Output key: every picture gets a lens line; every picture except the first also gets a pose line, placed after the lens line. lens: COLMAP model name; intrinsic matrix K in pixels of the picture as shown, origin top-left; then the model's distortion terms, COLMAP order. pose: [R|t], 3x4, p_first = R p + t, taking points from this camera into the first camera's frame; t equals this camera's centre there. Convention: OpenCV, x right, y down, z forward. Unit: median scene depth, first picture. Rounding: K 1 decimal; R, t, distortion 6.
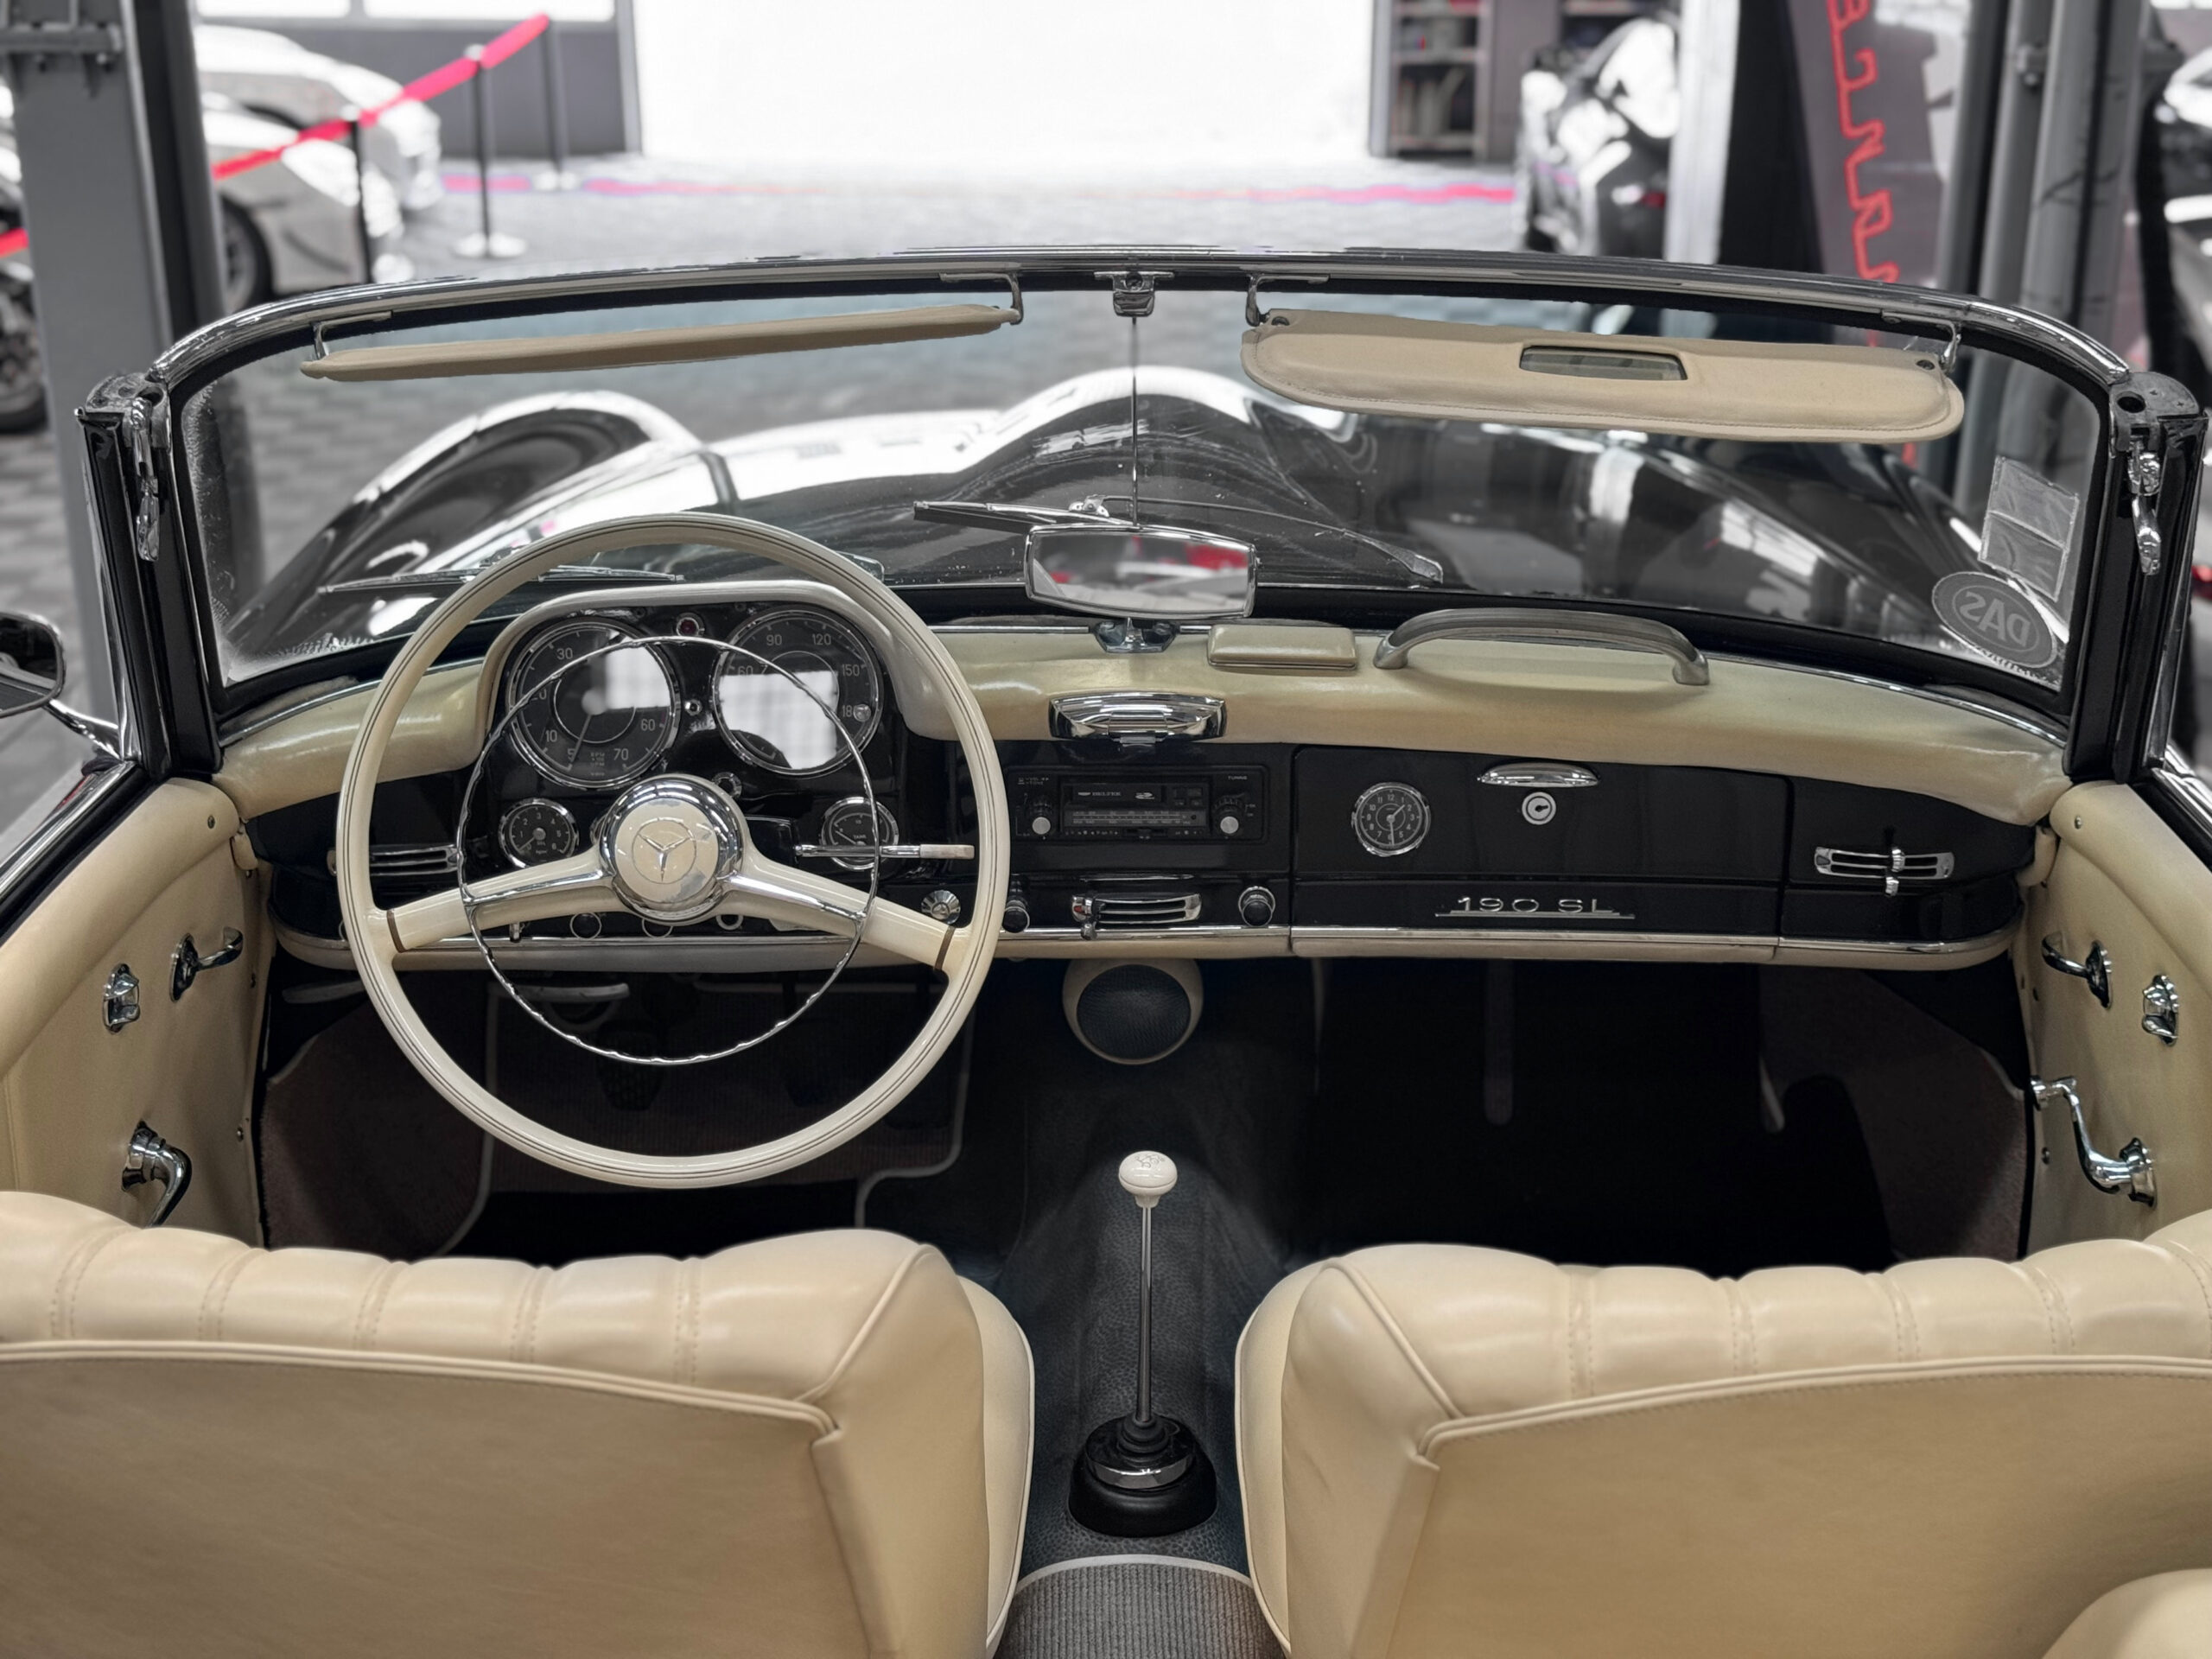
lens RADIAL K [[3227.7, 0, 1096.0], [0, 3227.7, 825.9], [0, 0, 1]] dist [0.123996, -0.074293]
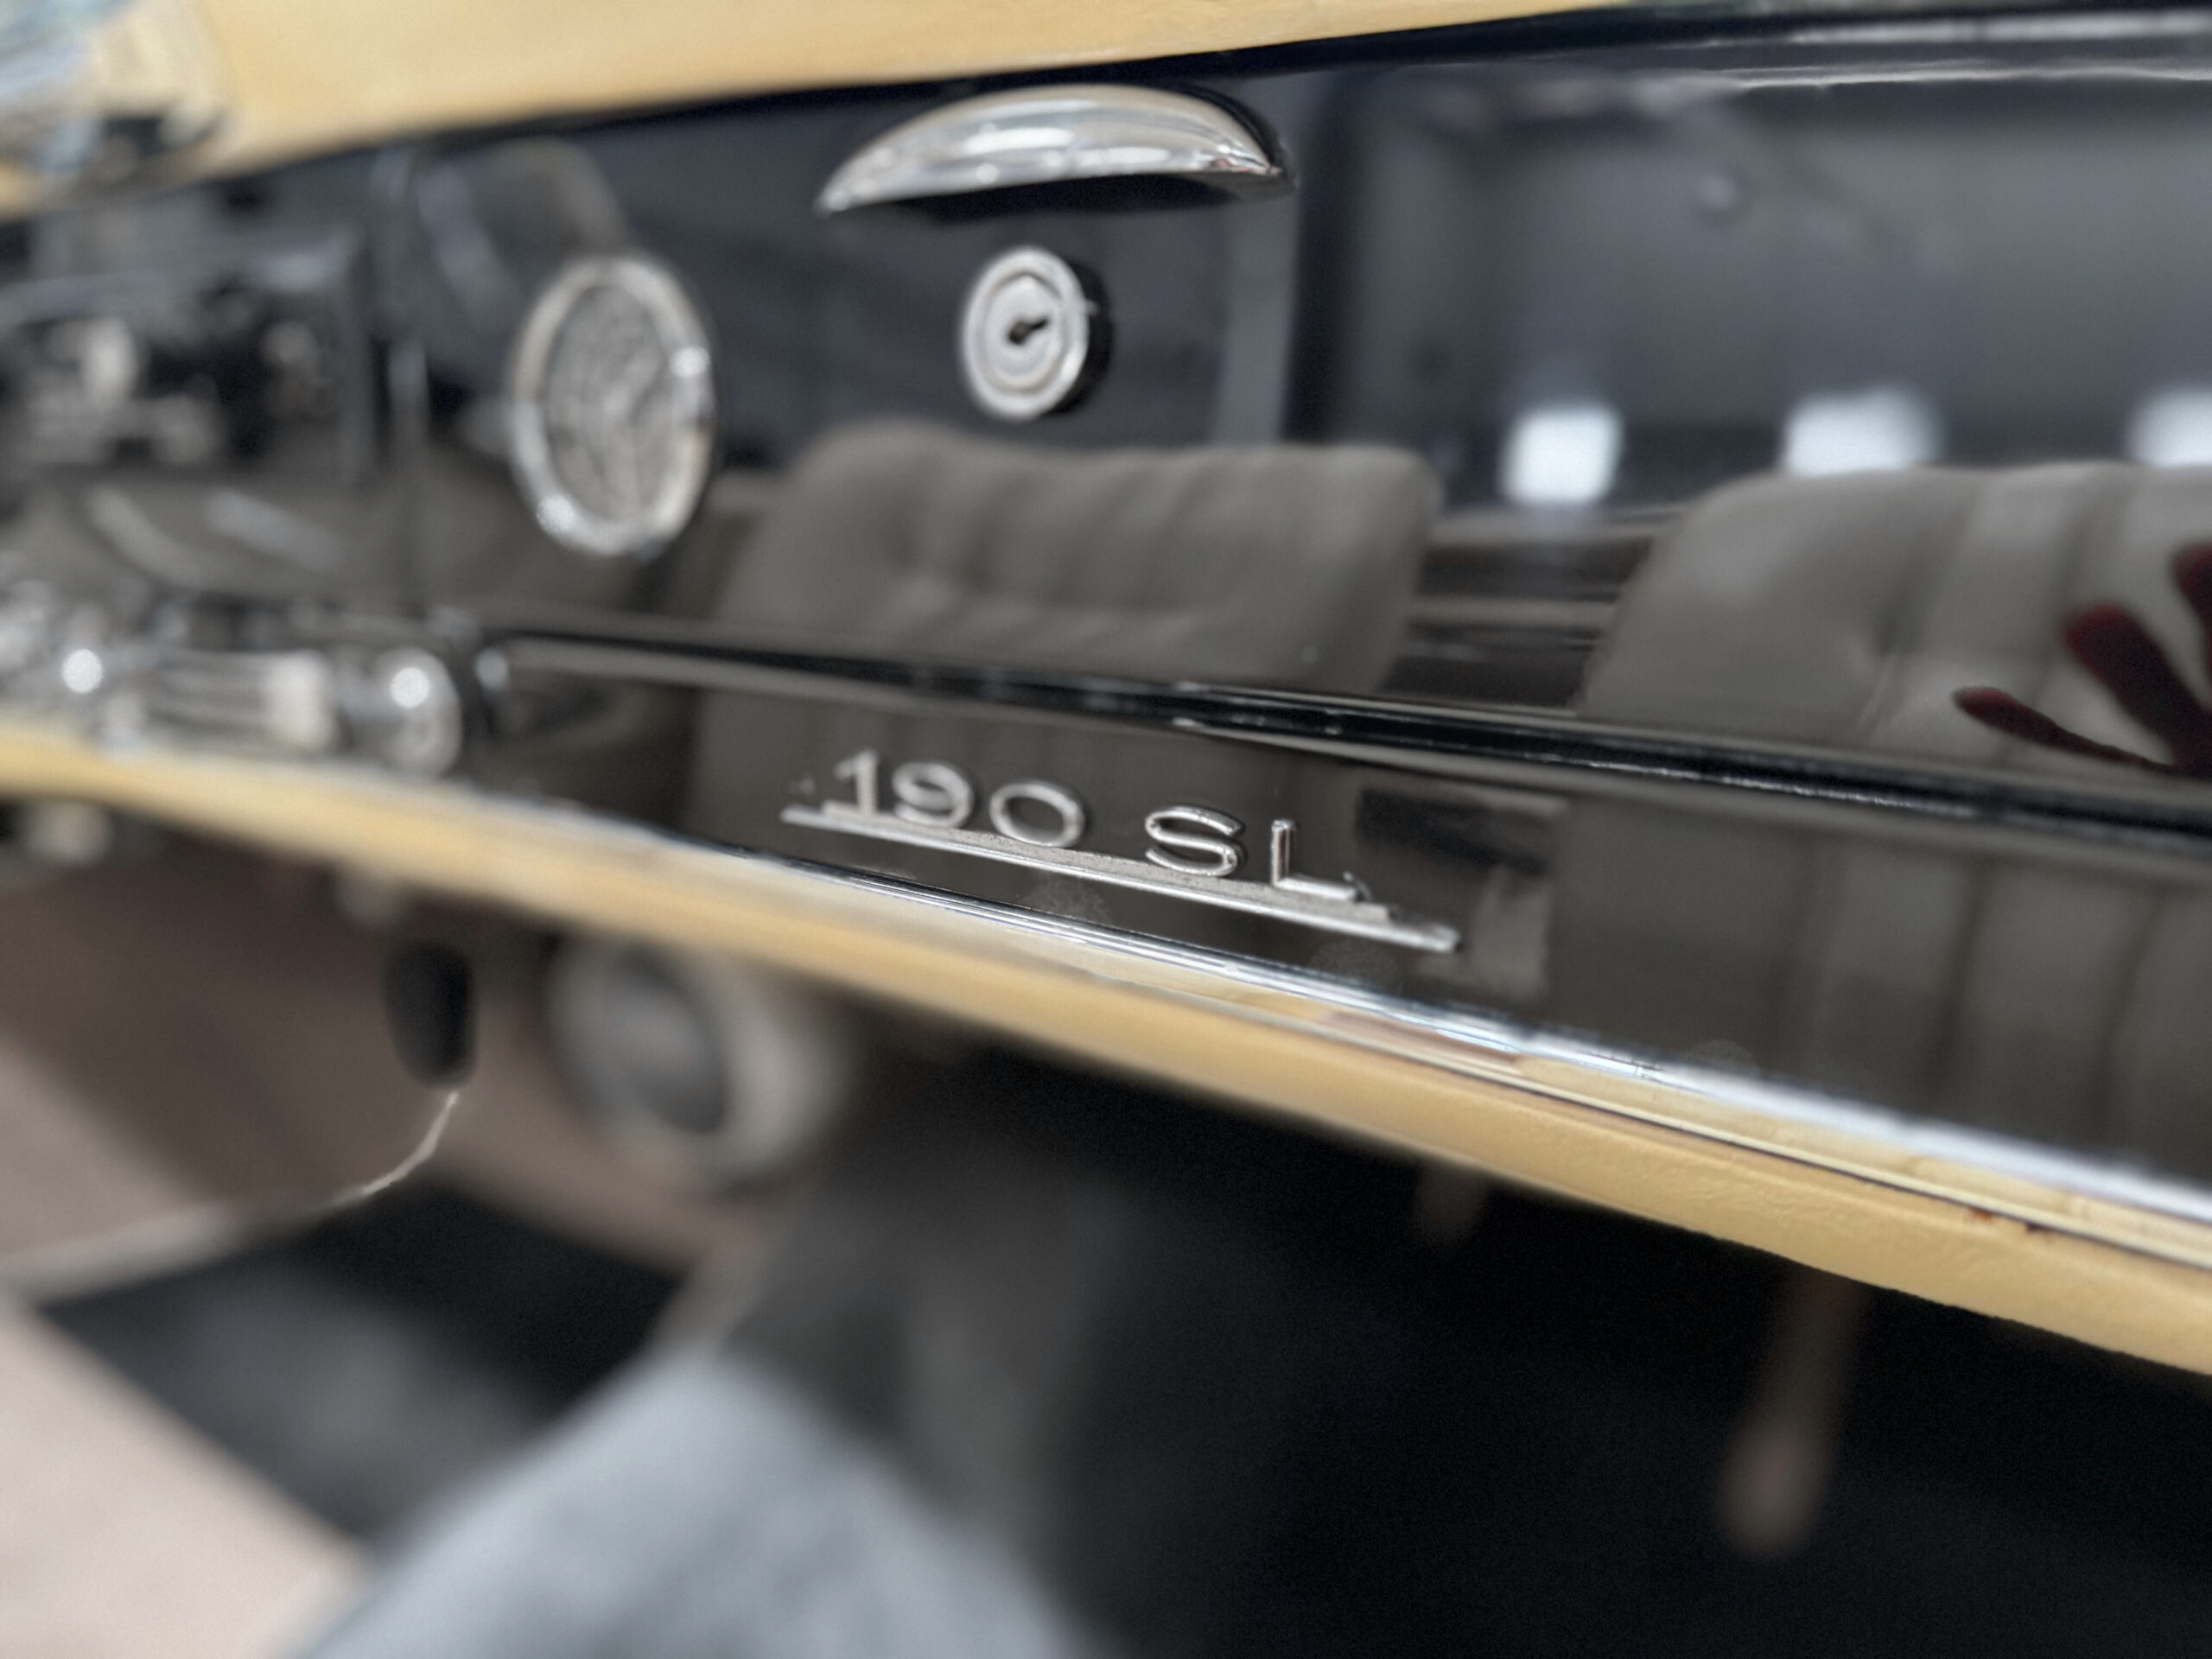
lens RADIAL K [[1640.8, 0, 1044.9], [0, 1640.8, 821.7], [0, 0, 1]] dist [0.100201, -0.143494]
pose [[0.805247, 0.137091, -0.576874, 0.206325], [-0.203131, 0.977813, -0.051175, 0.031692], [0.557060, 0.158389, 0.815228, 0.925654]]
